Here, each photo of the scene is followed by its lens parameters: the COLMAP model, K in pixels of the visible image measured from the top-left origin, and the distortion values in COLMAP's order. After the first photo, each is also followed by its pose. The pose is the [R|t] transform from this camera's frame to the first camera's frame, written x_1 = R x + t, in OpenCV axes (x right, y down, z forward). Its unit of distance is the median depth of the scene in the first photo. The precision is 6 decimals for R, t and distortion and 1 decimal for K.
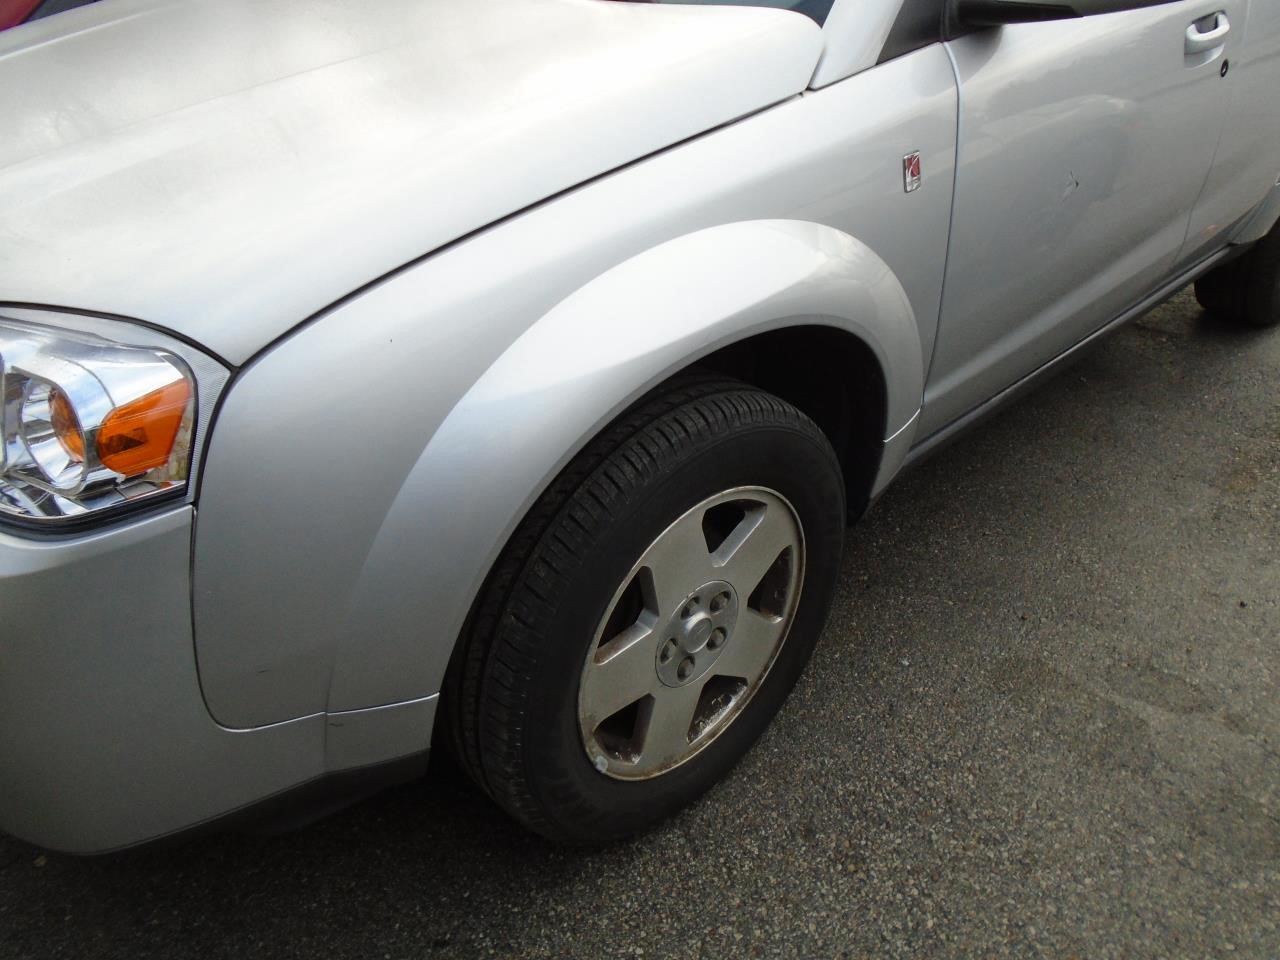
lens RADIAL K [[996.7, 0, 632.2], [0, 996.7, 478.4], [0, 0, 1]] dist [-0.011206, -0.003409]
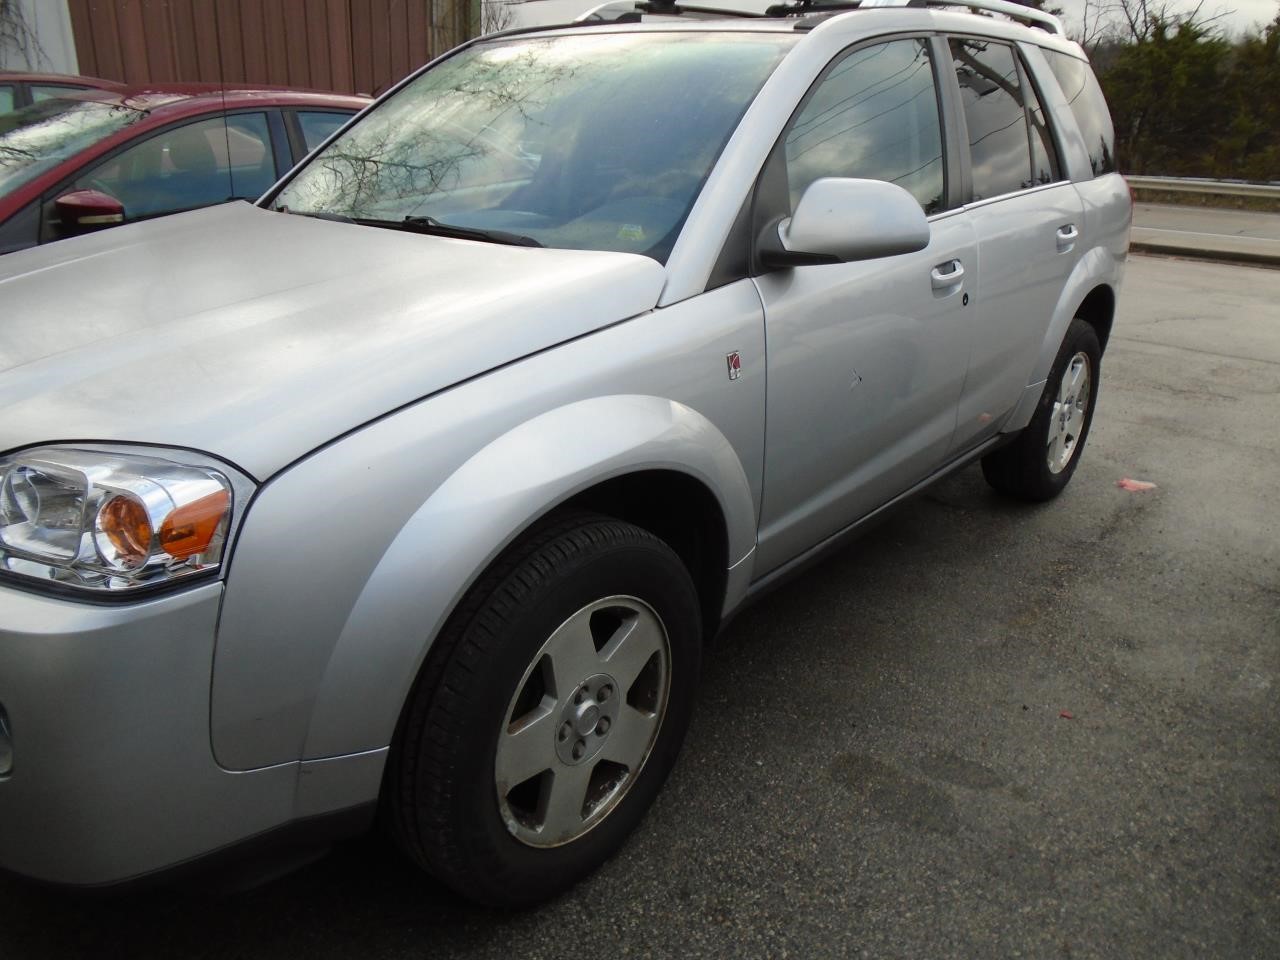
lens RADIAL K [[996.7, 0, 632.2], [0, 996.7, 478.4], [0, 0, 1]] dist [-0.011206, -0.003409]
pose [[0.991880, -0.008112, 0.126915, -0.032691], [0.034980, 0.976874, -0.210937, 0.119337], [-0.122268, 0.213663, 0.969226, -0.262271]]
